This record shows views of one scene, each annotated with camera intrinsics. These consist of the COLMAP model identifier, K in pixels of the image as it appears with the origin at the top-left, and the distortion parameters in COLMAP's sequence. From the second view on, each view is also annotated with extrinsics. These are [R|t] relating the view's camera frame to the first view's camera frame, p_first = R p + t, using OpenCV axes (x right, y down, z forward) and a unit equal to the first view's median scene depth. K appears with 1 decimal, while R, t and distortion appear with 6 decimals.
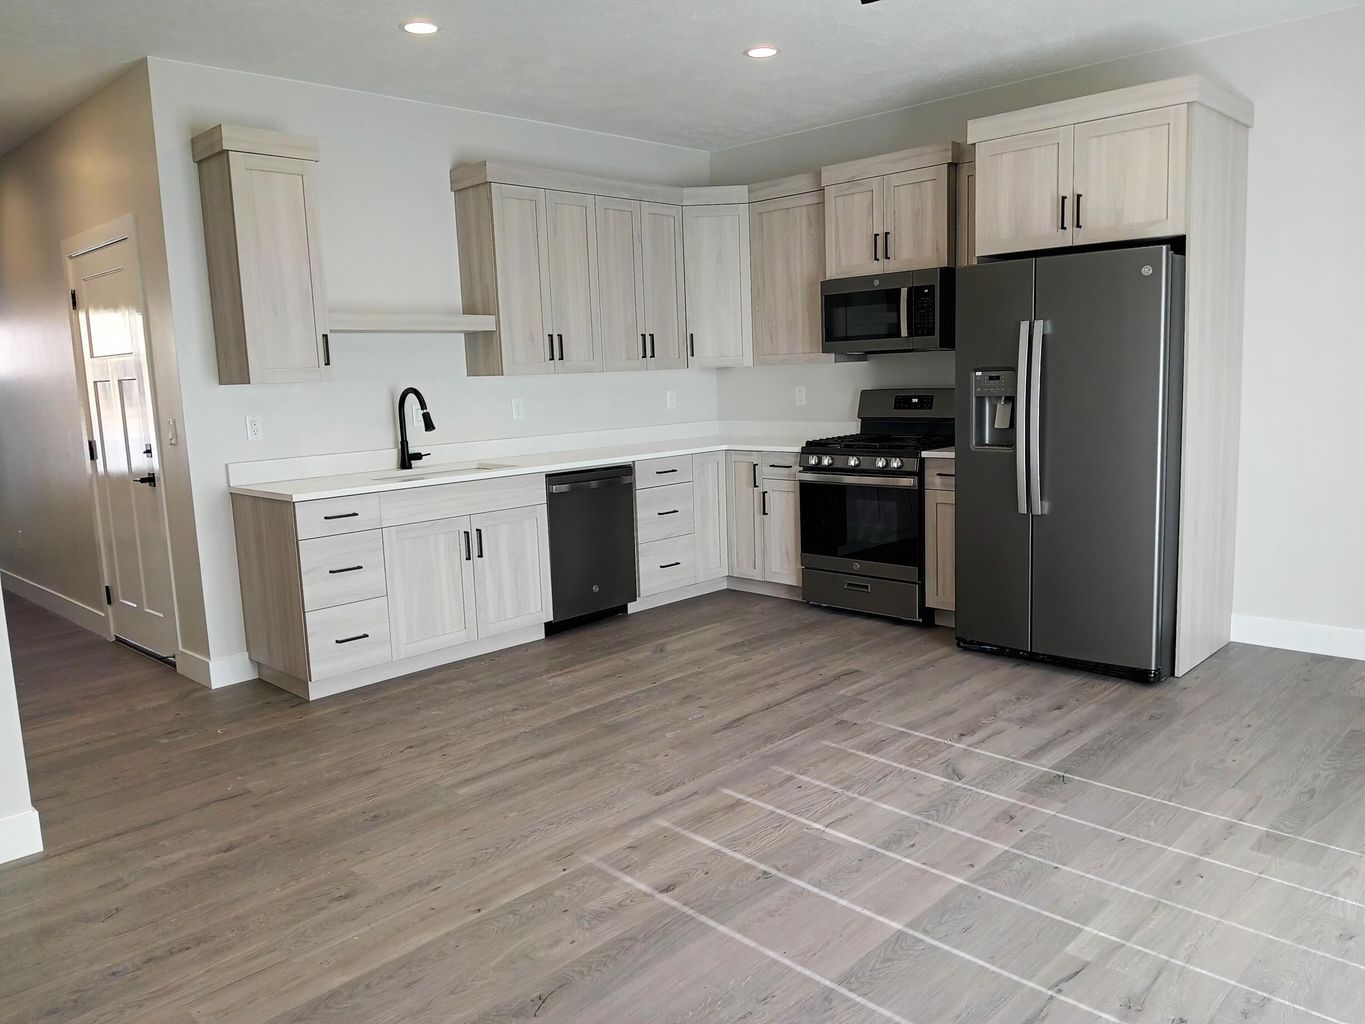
lens RADIAL K [[1021.5, 0, 682.4], [0, 1021.5, 512.6], [0, 0, 1]] dist [0.047847, -0.088957]
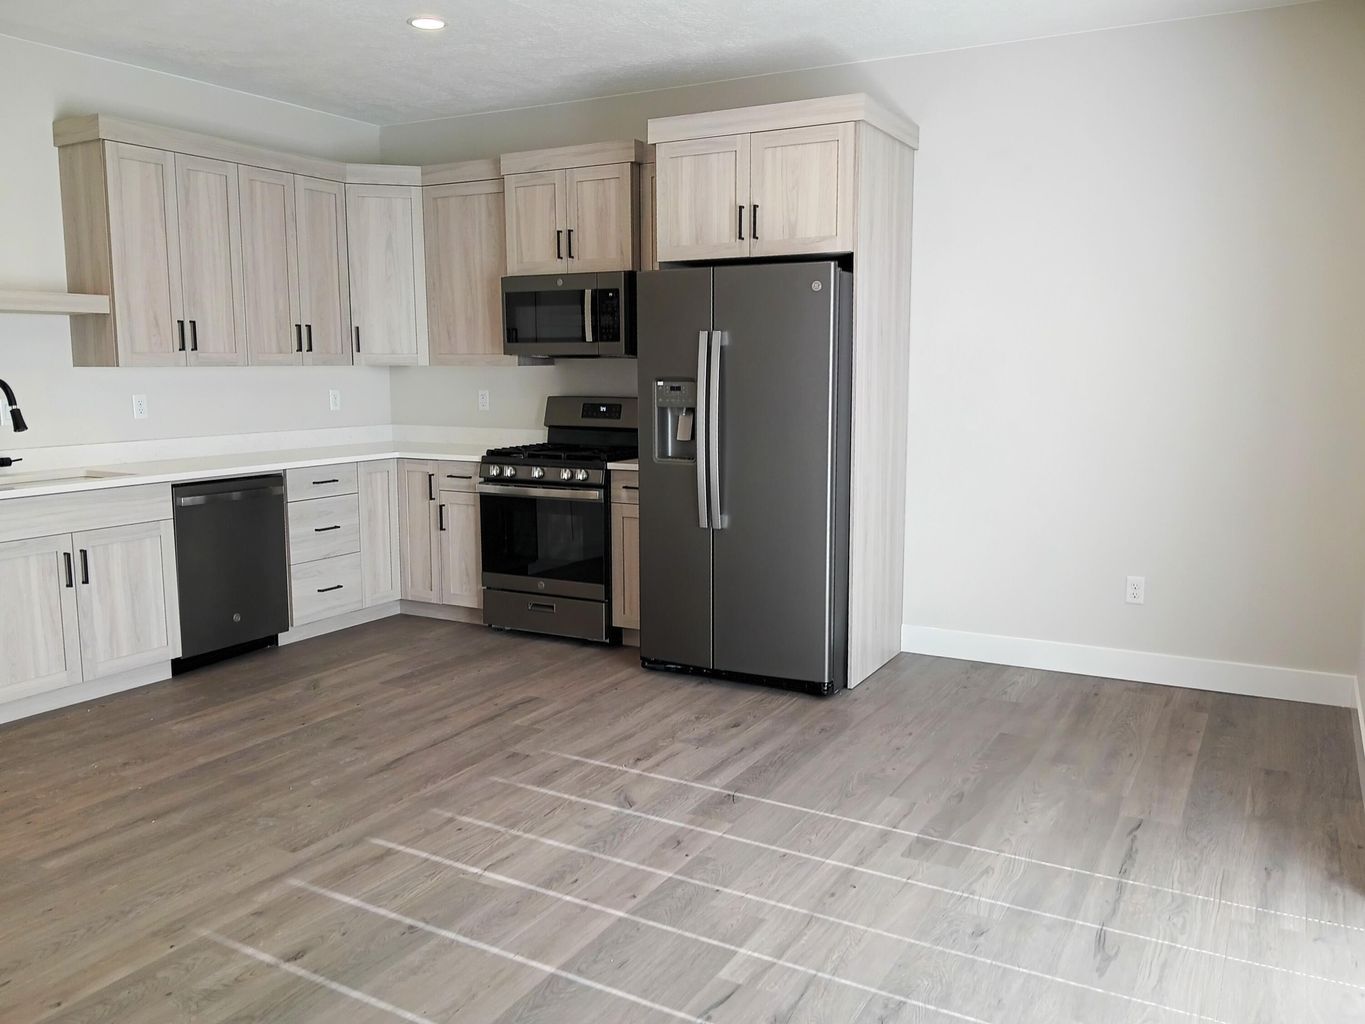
lens RADIAL K [[1111.4, 0, 688.1], [0, 1111.4, 512.5], [0, 0, 1]] dist [0.055896, -0.119788]
pose [[0.962532, -0.001530, 0.271162, 0.030251], [0.005080, 0.999910, -0.012390, -0.000612], [-0.271119, 0.013303, 0.962454, -0.011905]]
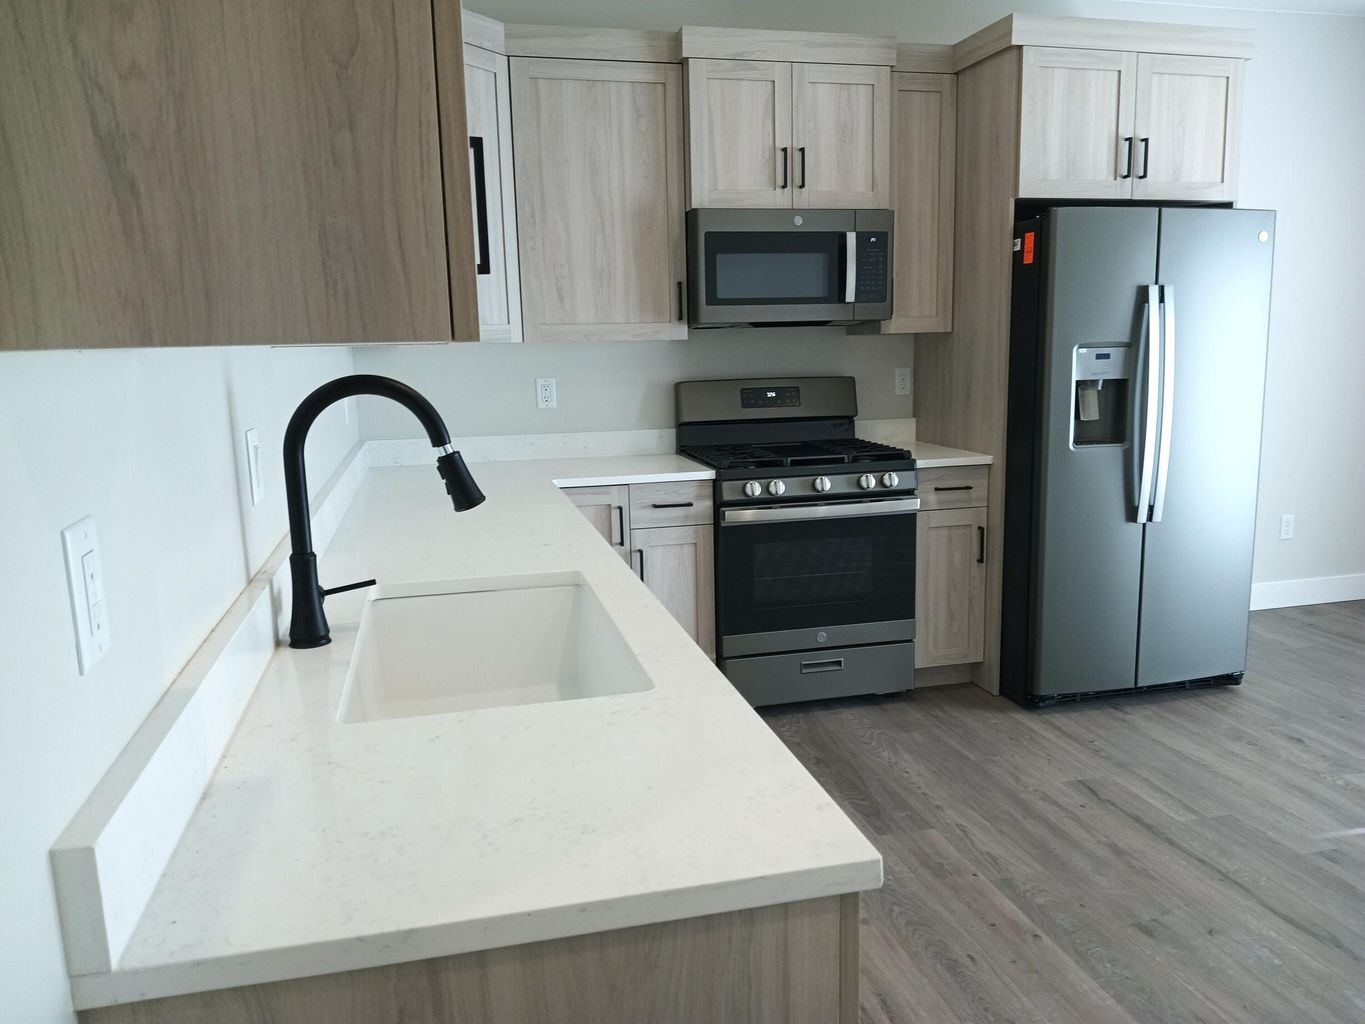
lens RADIAL K [[1021.5, 0, 681.8], [0, 1021.5, 510.7], [0, 0, 1]] dist [0.047847, -0.088957]
pose [[0.524599, -0.115767, 0.843442, -0.532557], [0.122178, 0.990694, 0.059986, -0.099718], [-0.842537, 0.071582, 0.533861, 0.851427]]
